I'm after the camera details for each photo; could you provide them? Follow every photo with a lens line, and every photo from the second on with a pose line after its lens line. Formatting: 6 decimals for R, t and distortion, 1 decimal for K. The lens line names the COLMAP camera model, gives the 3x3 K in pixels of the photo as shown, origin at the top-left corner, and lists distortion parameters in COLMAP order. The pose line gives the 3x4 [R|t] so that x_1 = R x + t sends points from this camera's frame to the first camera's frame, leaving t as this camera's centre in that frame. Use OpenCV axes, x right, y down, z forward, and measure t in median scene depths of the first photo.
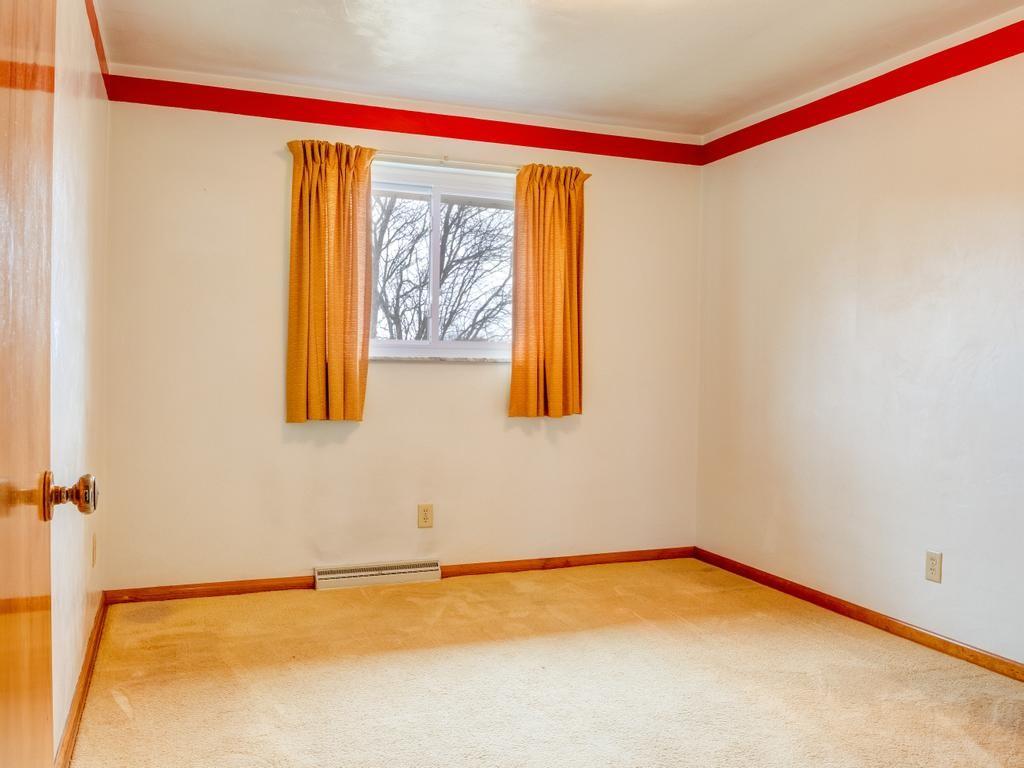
lens RADIAL K [[840.4, 0, 514.2], [0, 840.4, 371.1], [0, 0, 1]] dist [-0.021709, -0.001167]
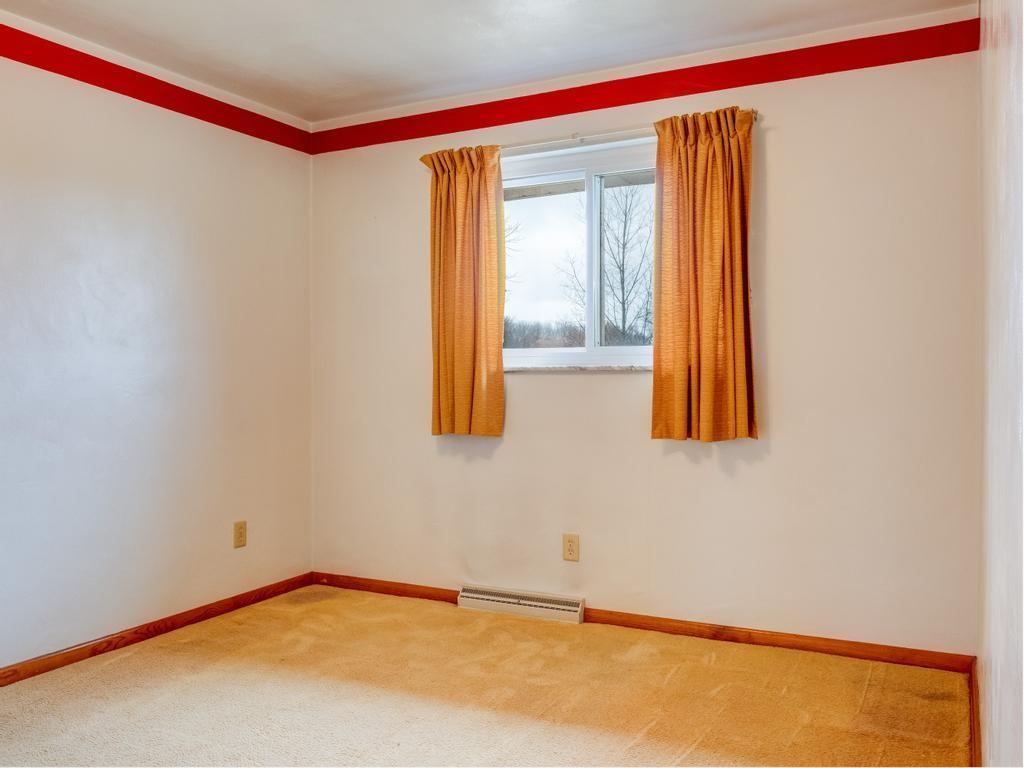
lens RADIAL K [[840.4, 0, 514.2], [0, 840.4, 371.1], [0, 0, 1]] dist [-0.021709, -0.001167]
pose [[0.665860, -0.015800, -0.745910, 0.541606], [0.012228, 0.999873, -0.010264, -0.003491], [0.745977, -0.002286, 0.665968, 0.394424]]
